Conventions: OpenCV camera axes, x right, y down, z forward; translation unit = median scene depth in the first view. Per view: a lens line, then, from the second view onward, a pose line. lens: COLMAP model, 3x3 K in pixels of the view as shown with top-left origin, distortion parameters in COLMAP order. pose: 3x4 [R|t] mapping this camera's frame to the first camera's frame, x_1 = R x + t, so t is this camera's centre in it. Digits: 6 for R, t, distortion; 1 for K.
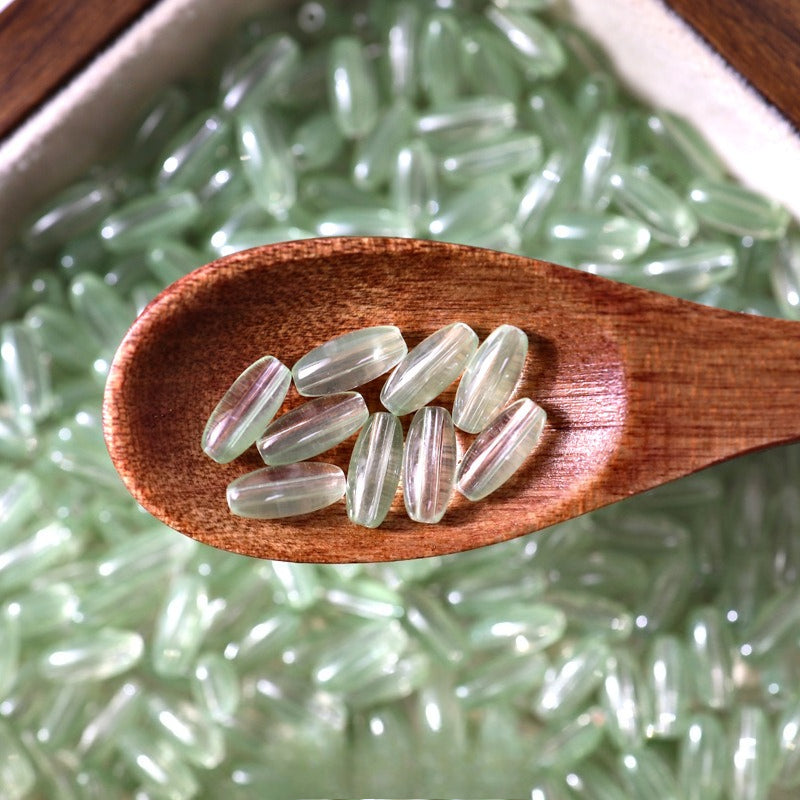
lens RADIAL K [[1360.1, 0, 400.0], [0, 1360.1, 400.0], [0, 0, 1]] dist [-0.042496, -0.039728]
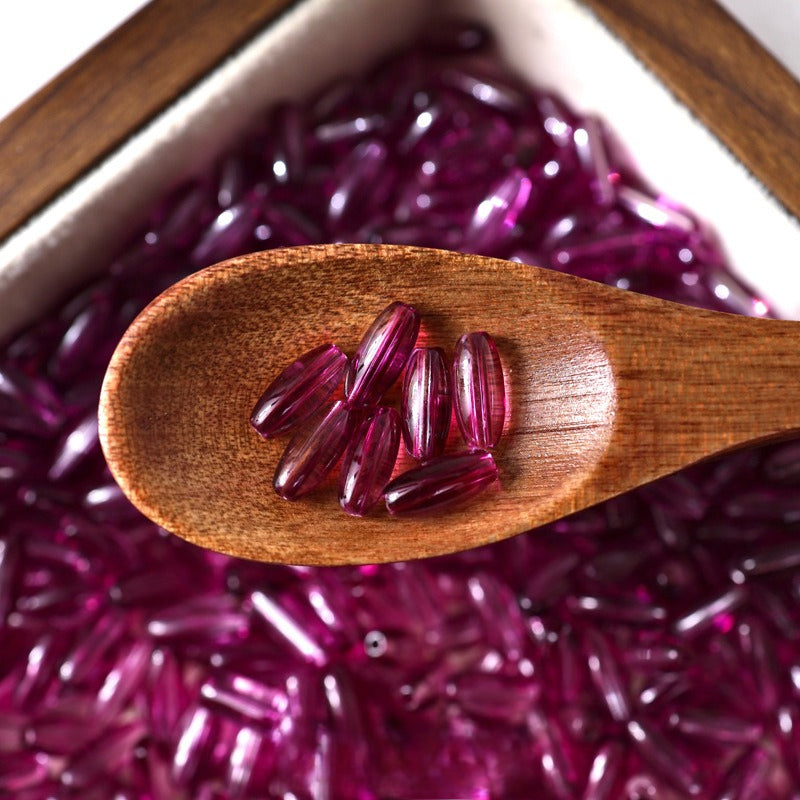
lens RADIAL K [[1360.1, 0, 400.0], [0, 1360.1, 400.0], [0, 0, 1]] dist [-0.042496, -0.039728]
pose [[0.999692, -0.006332, 0.023996, -0.019089], [0.009363, 0.991682, -0.128371, 0.130934], [-0.022983, 0.128556, 0.991436, -0.006694]]
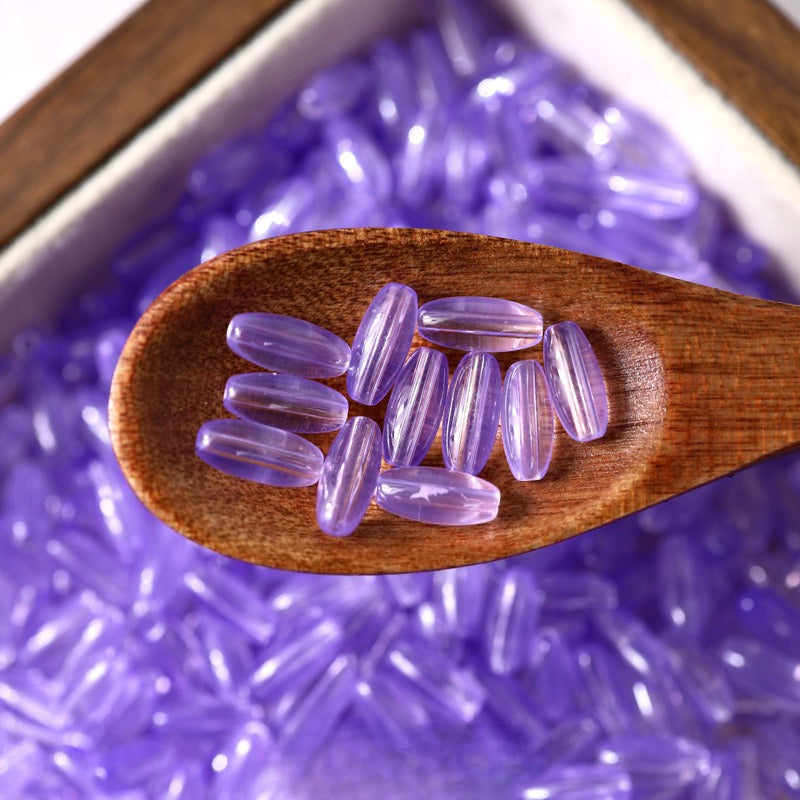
lens RADIAL K [[1360.1, 0, 400.0], [0, 1360.1, 400.0], [0, 0, 1]] dist [-0.042496, -0.039728]
pose [[0.998420, -0.004087, 0.056039, -0.072621], [0.013088, 0.986832, -0.161221, 0.155590], [-0.054642, 0.161699, 0.985326, 0.075752]]
